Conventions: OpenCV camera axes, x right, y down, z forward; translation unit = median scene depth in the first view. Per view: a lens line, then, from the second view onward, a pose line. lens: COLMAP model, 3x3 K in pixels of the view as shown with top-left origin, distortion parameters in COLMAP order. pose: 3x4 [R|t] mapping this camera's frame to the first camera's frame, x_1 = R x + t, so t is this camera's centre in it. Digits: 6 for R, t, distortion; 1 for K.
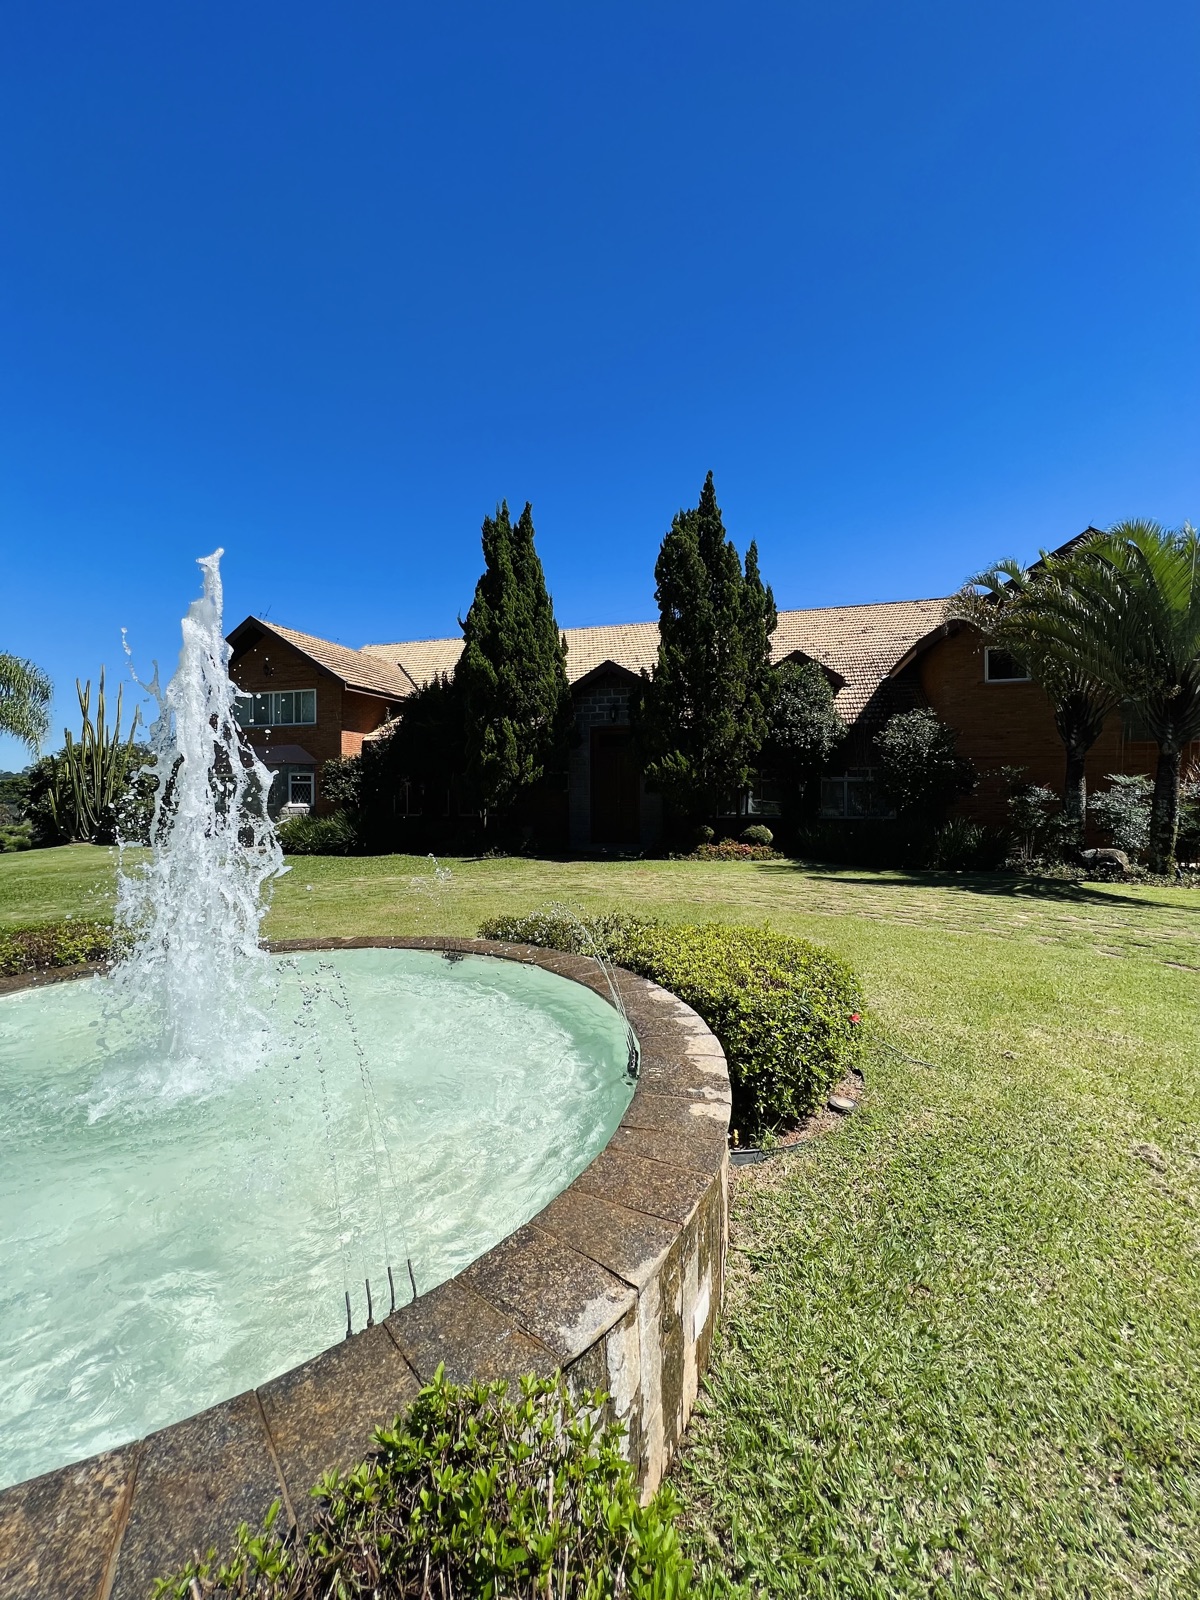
lens RADIAL K [[643.9, 0, 598.9], [0, 643.9, 798.2], [0, 0, 1]] dist [-0.000585, -0.000014]
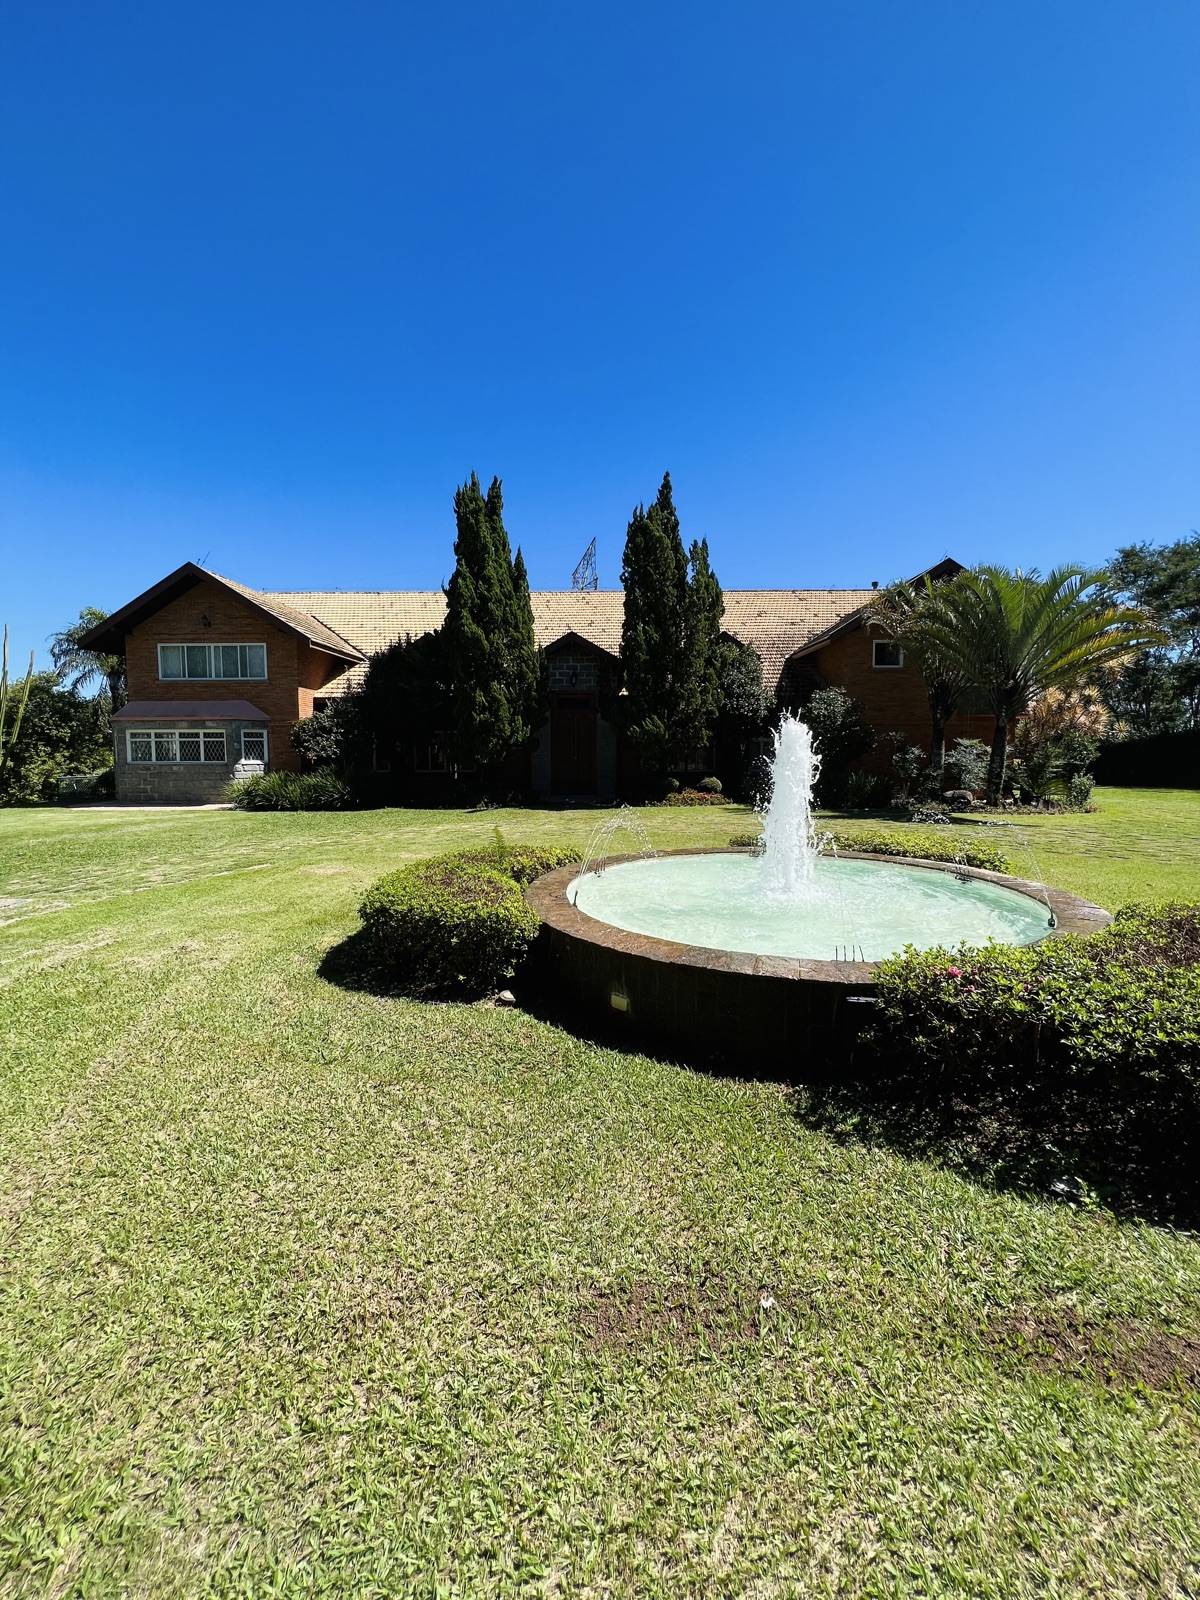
lens RADIAL K [[643.9, 0, 602.1], [0, 643.9, 800.9], [0, 0, 1]] dist [-0.000585, -0.000014]
pose [[0.960153, -0.021041, 0.278683, -0.283093], [0.000033, 0.997170, 0.075175, -0.005108], [-0.279476, -0.072170, 0.957436, -0.121532]]
